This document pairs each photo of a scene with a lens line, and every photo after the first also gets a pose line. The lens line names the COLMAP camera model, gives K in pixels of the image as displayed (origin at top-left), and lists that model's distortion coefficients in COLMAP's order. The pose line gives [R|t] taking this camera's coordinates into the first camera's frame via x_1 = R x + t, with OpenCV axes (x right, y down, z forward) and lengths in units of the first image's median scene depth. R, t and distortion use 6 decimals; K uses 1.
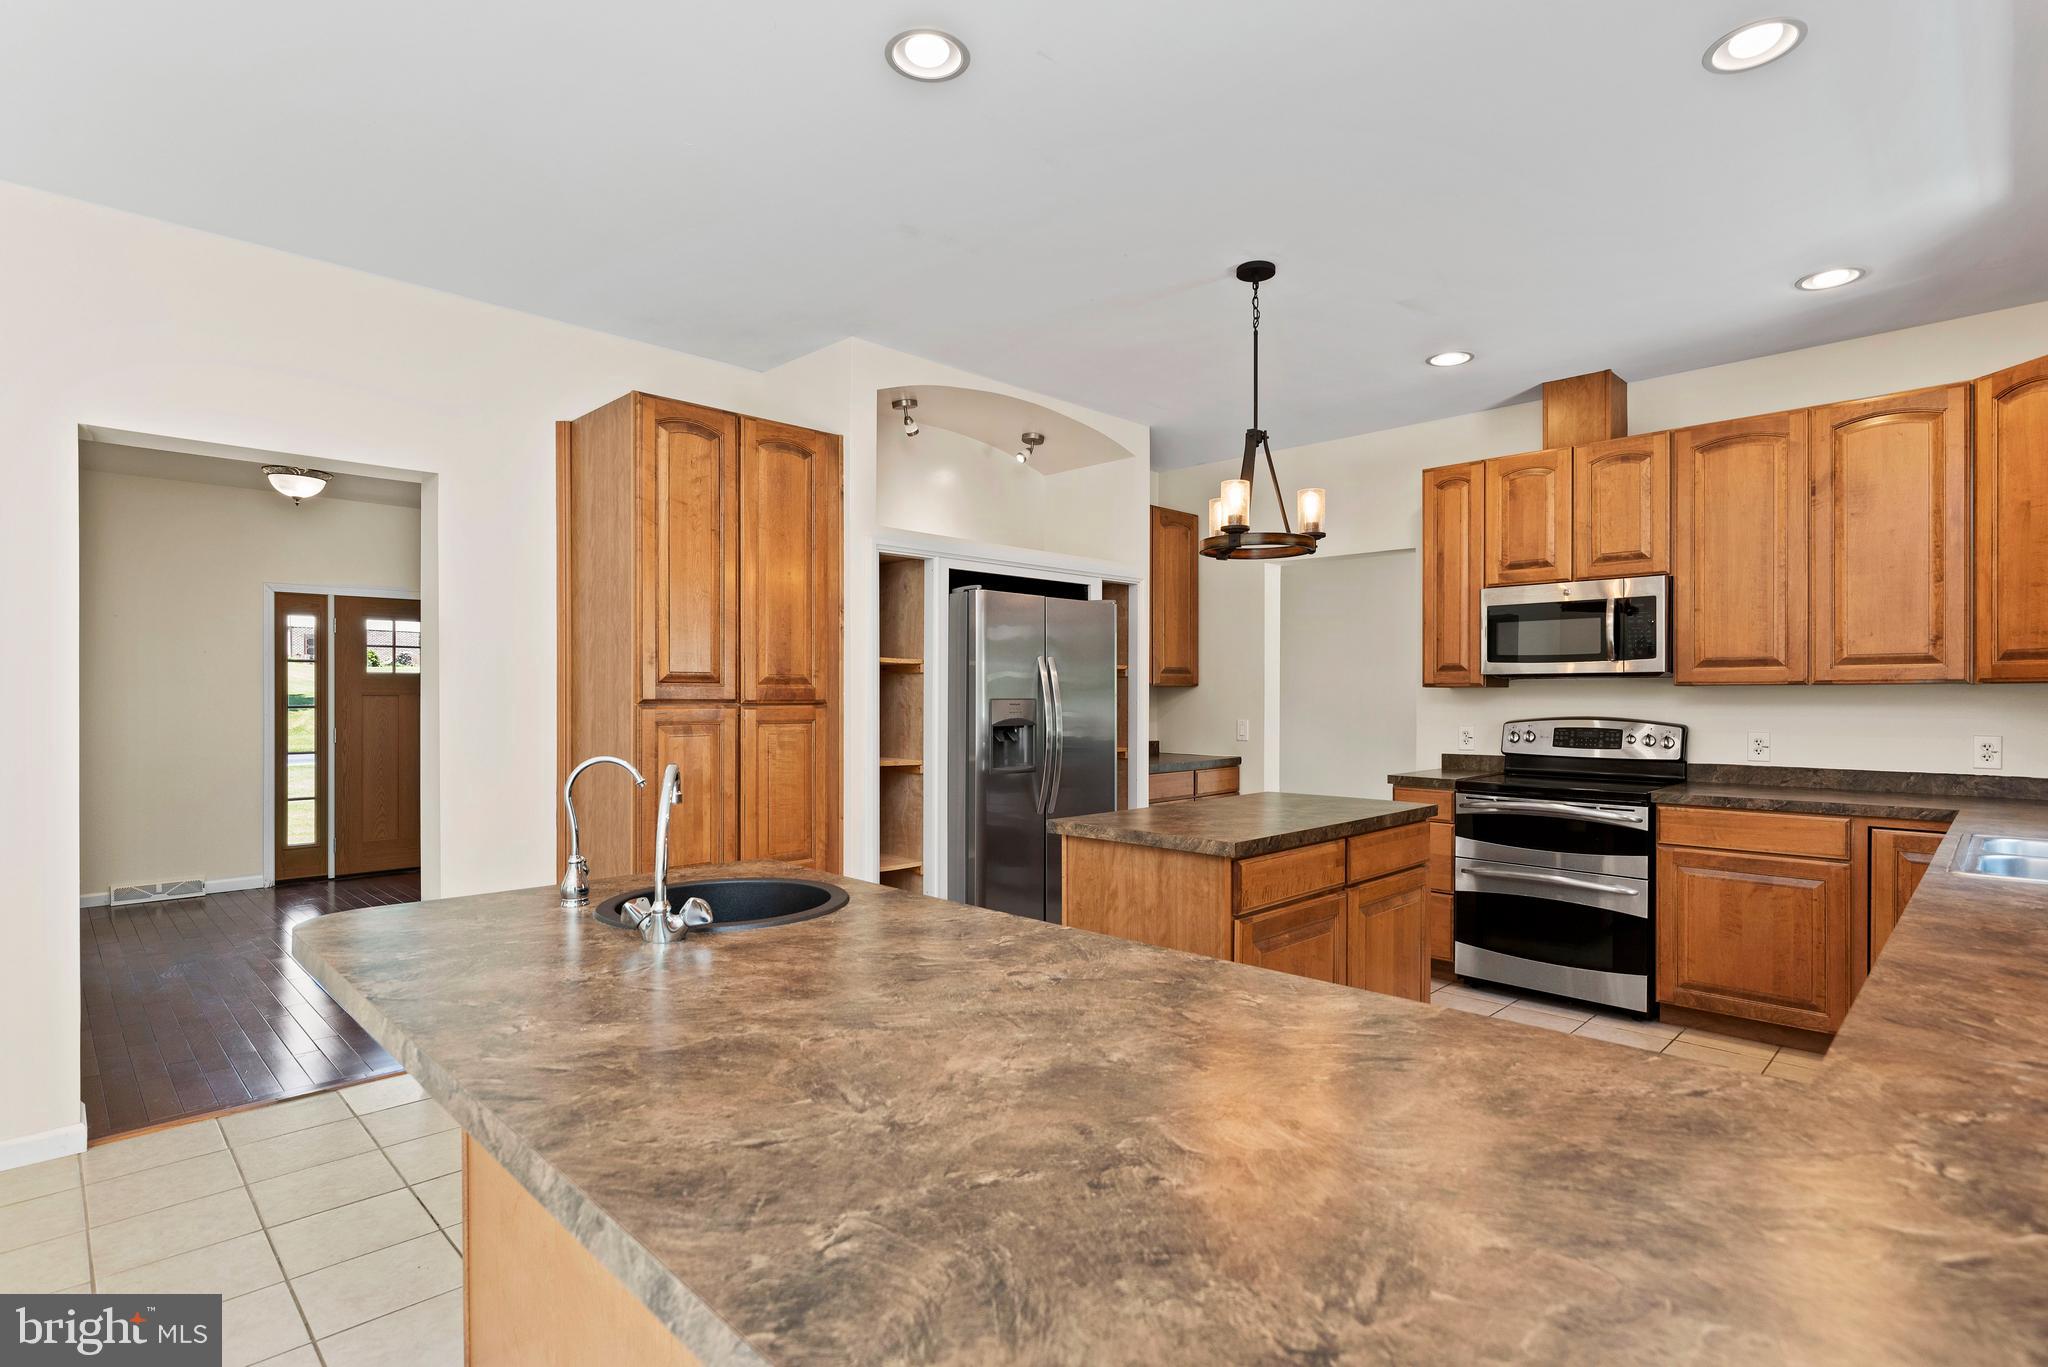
lens RADIAL K [[998.0, 0, 1044.1], [0, 998.0, 711.7], [0, 0, 1]] dist [0.001067, 0.000256]
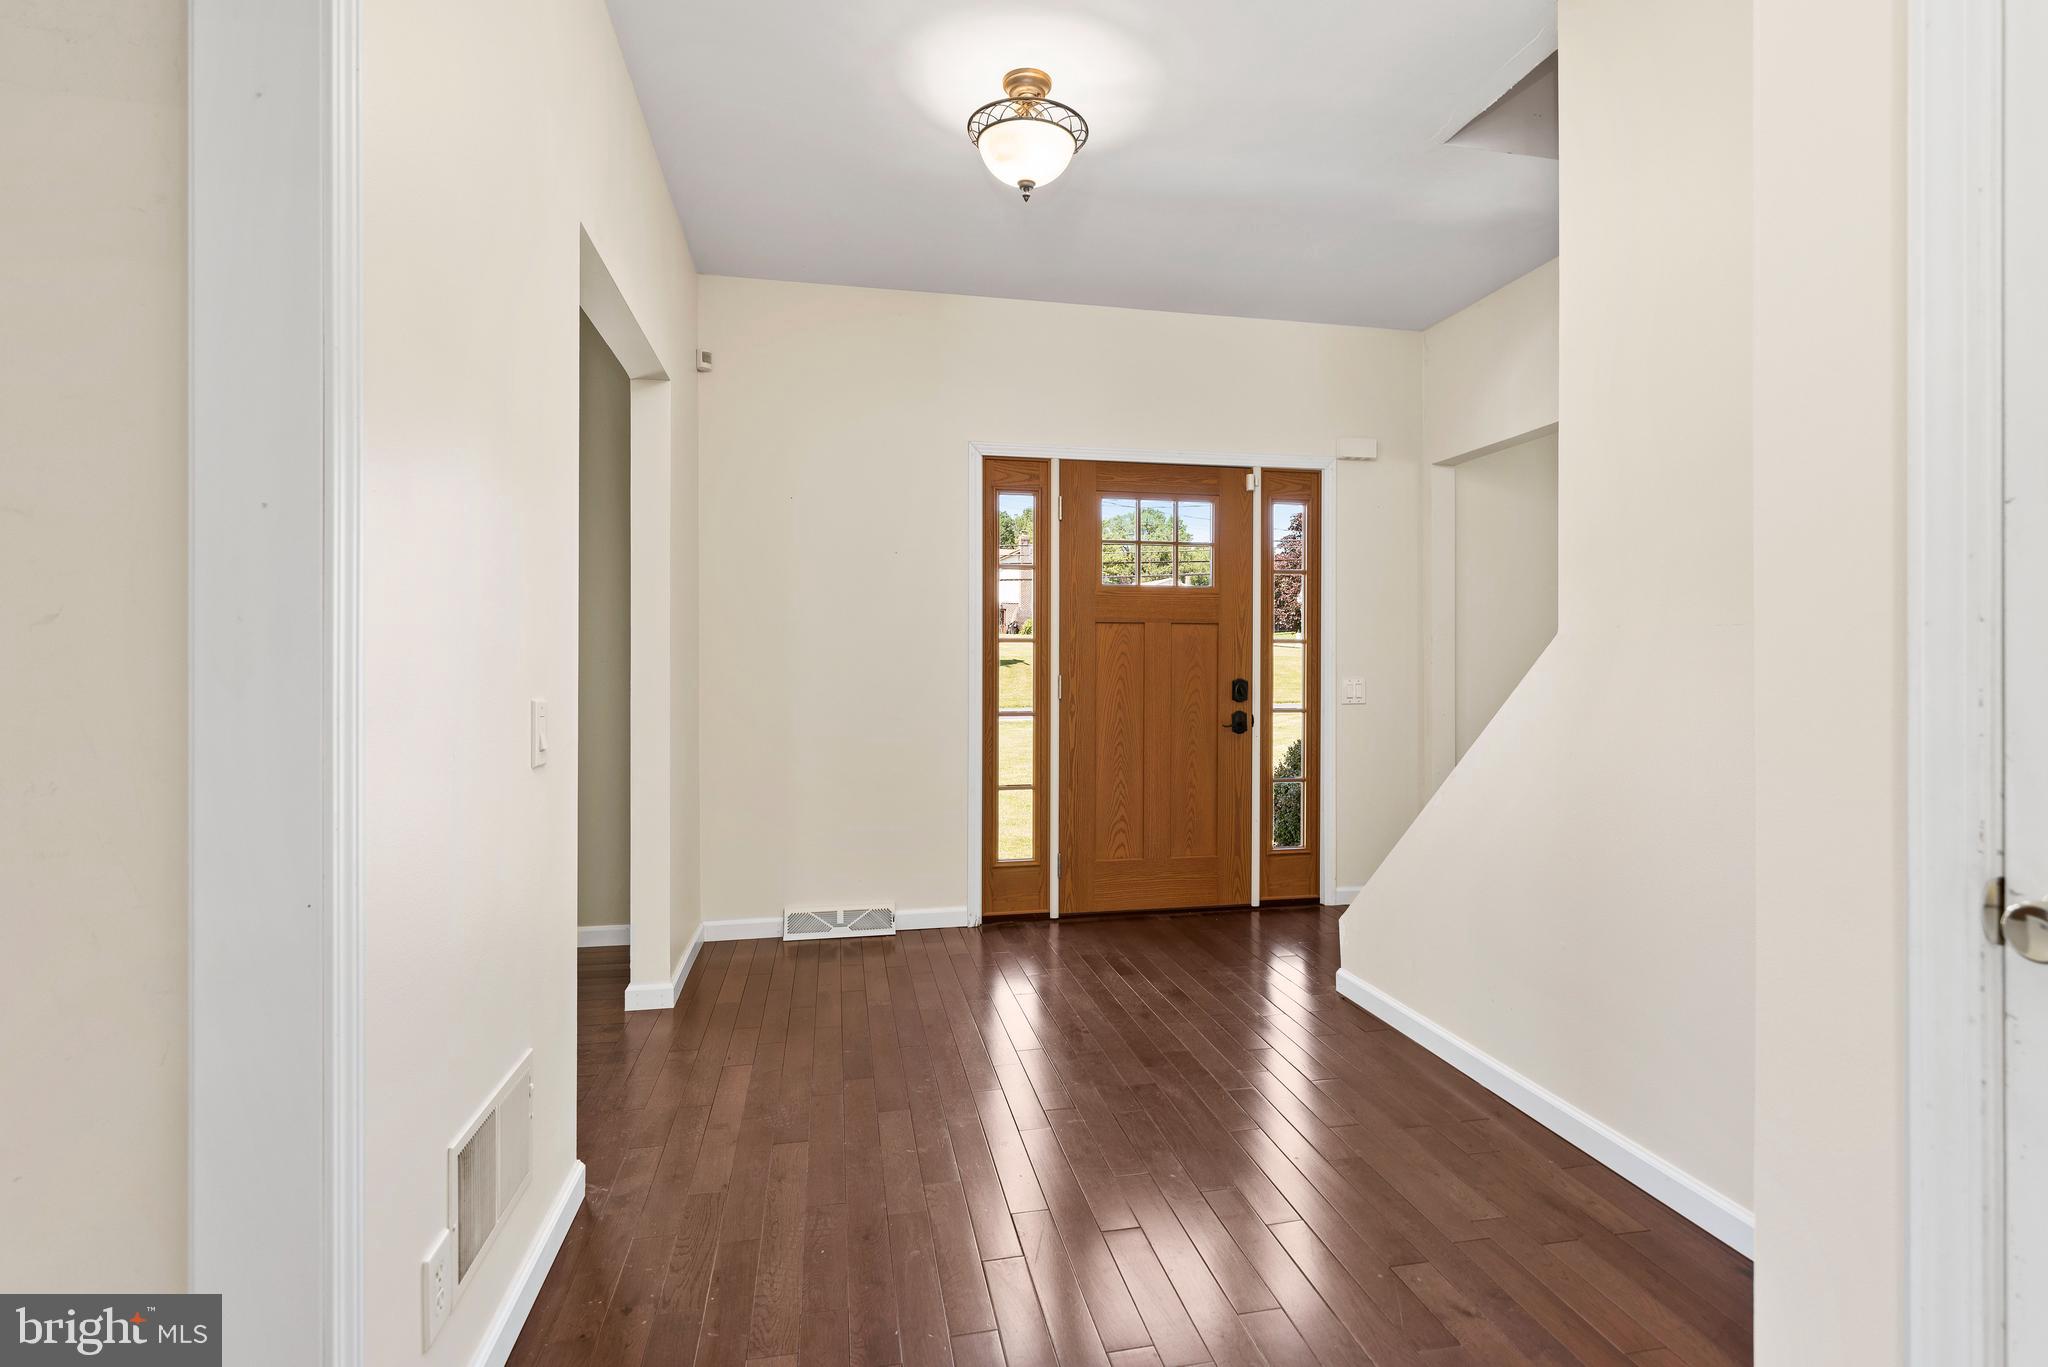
lens RADIAL K [[998.0, 0, 1027.3], [0, 998.0, 685.6], [0, 0, 1]] dist [0.001067, 0.000256]
pose [[0.812837, -0.003563, -0.582481, -0.377661], [-0.002994, 0.999943, -0.010294, 0.030139], [0.582484, 0.010111, 0.812779, 0.500999]]
